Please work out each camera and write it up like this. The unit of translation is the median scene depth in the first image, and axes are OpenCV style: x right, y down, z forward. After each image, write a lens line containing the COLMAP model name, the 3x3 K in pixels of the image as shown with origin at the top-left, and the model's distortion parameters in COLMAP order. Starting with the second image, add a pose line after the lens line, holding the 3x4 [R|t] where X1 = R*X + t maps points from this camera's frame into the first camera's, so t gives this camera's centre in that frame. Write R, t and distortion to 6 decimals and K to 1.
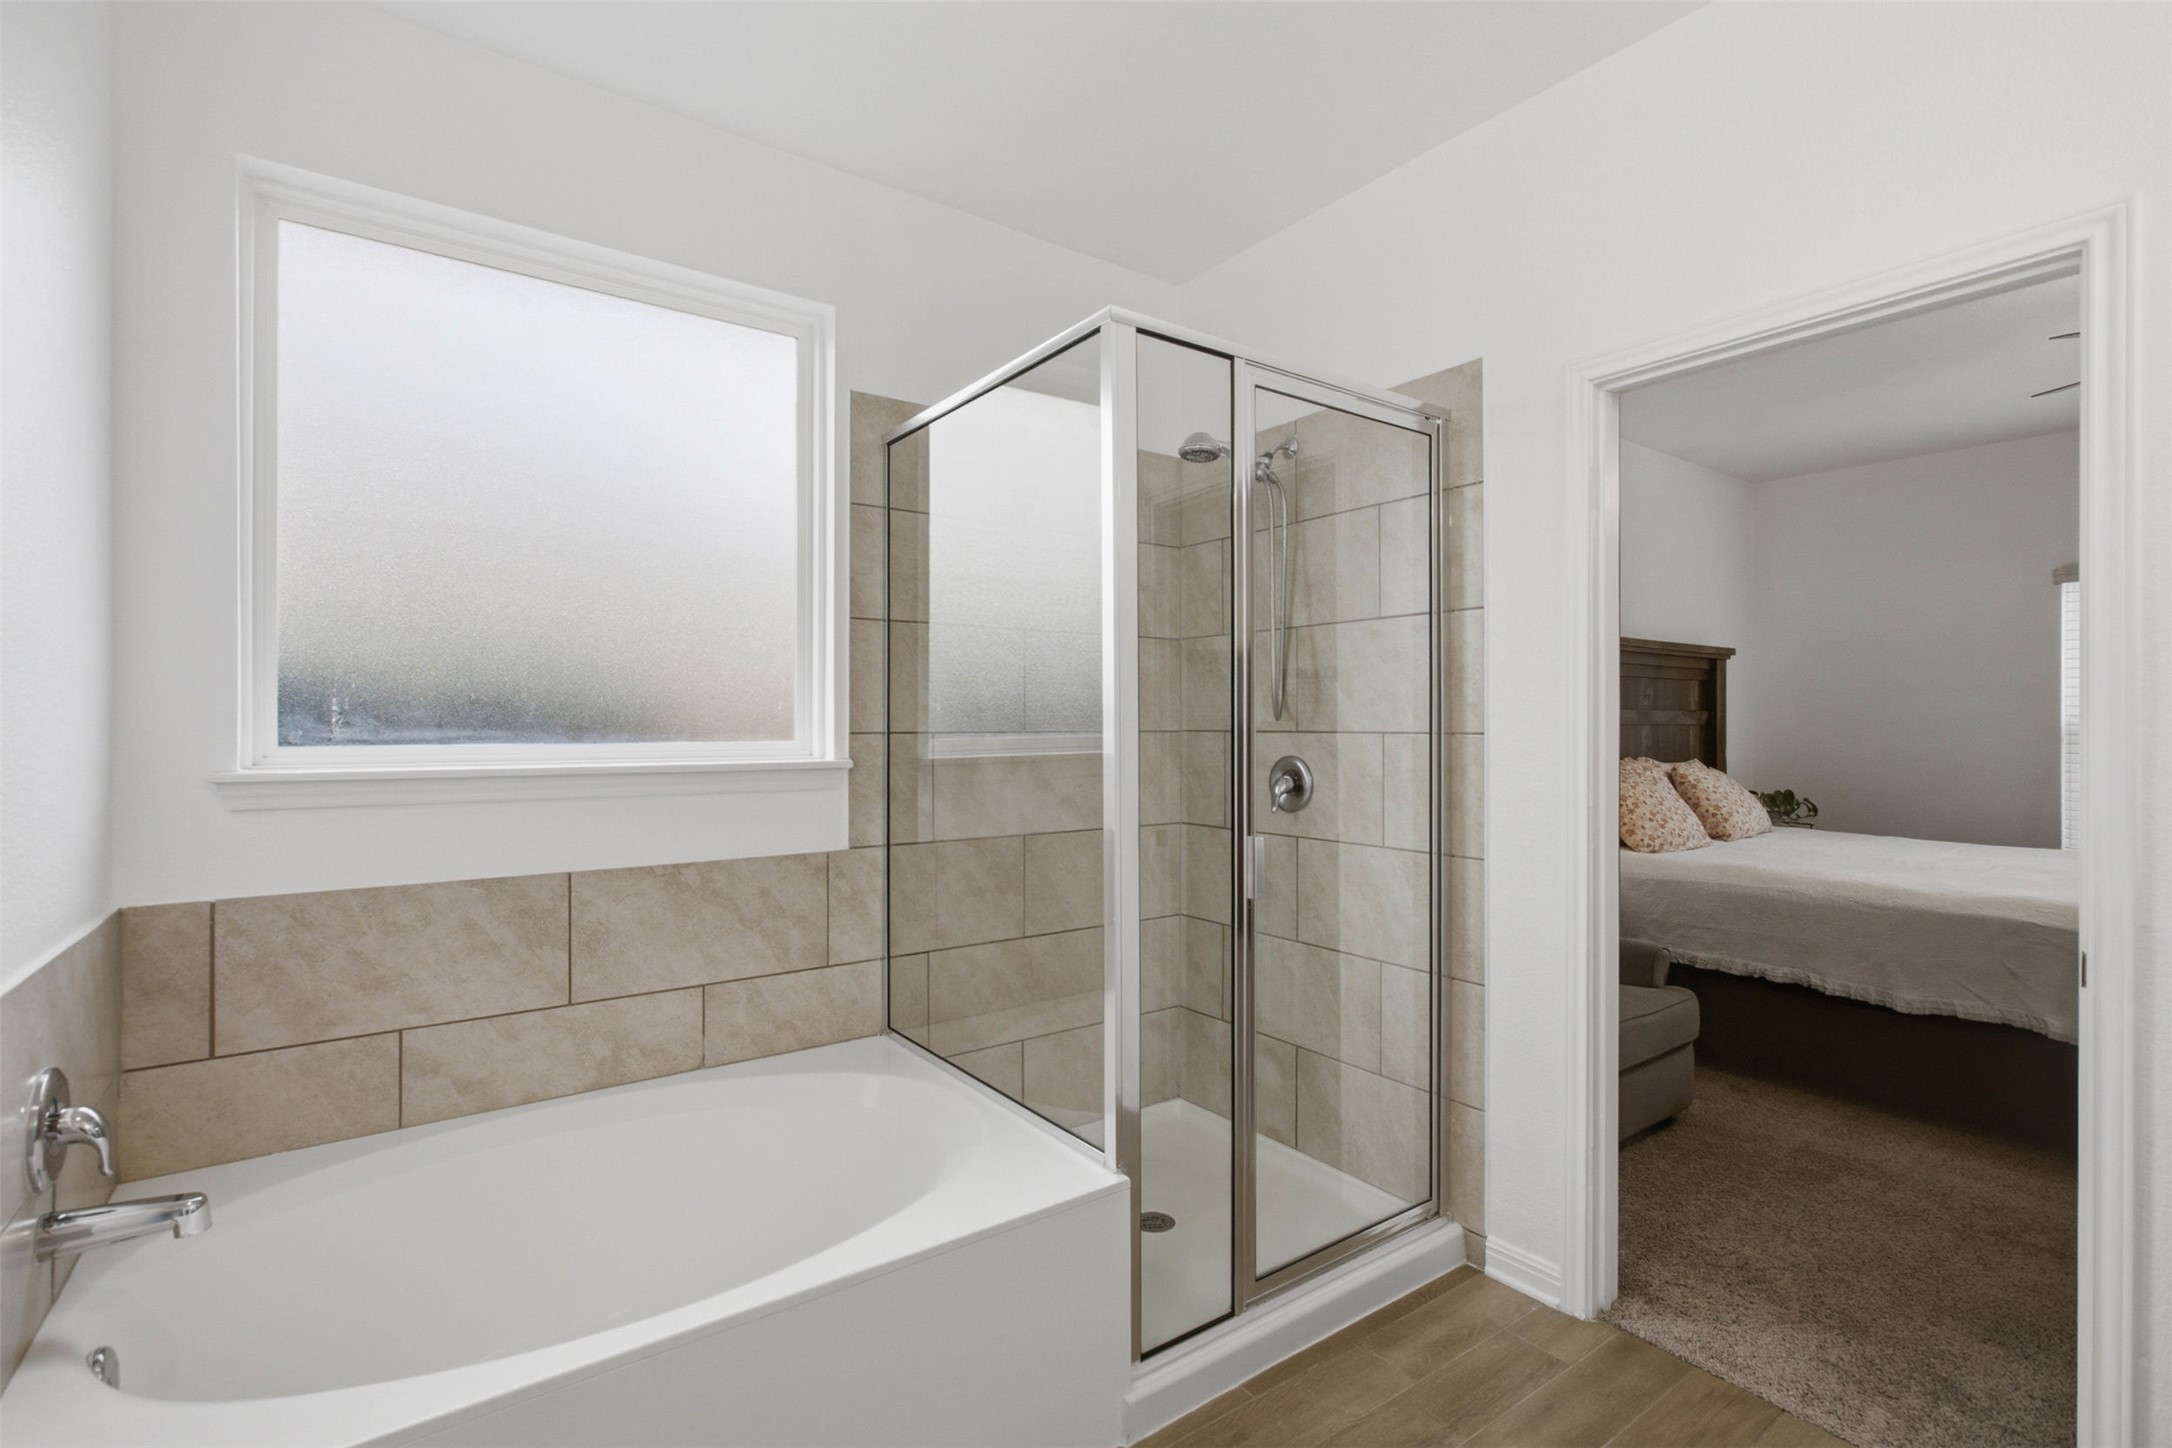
lens RADIAL K [[986.1, 0, 1084.5], [0, 986.1, 723.2], [0, 0, 1]] dist [-0.007105, 0.005826]
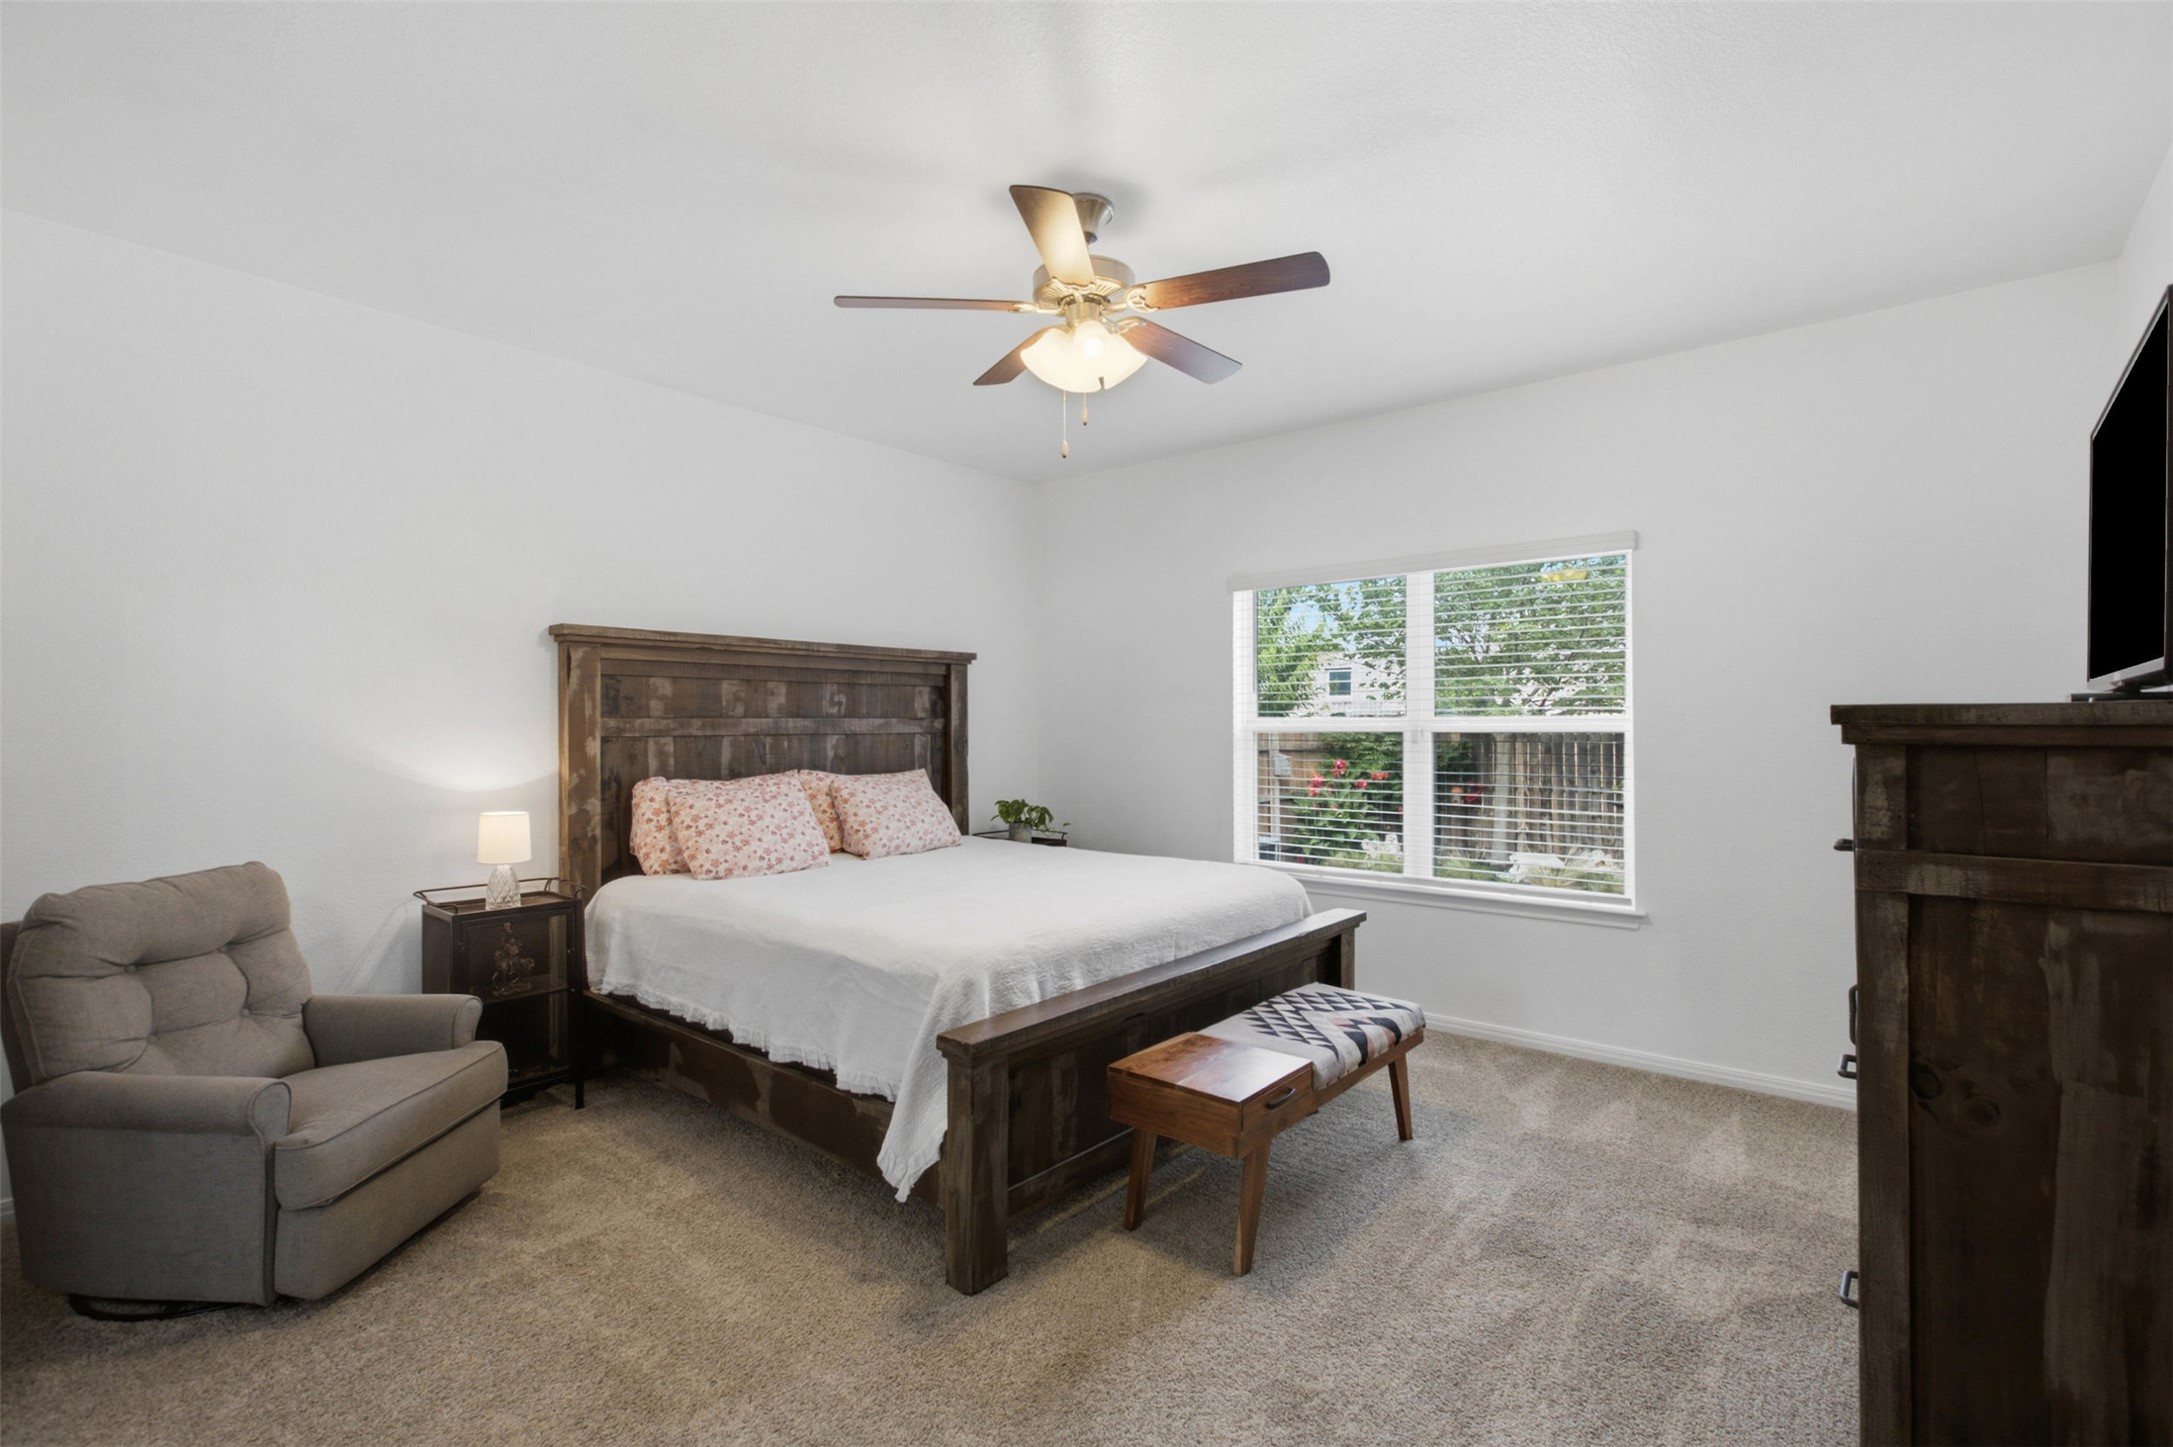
lens RADIAL K [[986.6, 0, 1085.4], [0, 986.6, 723.2], [0, 0, 1]] dist [-0.007105, 0.005826]
pose [[0.970104, -0.005743, 0.242620, 0.571686], [0.006996, 0.999966, -0.004301, -0.002887], [-0.242587, 0.005870, 0.970112, 0.044069]]
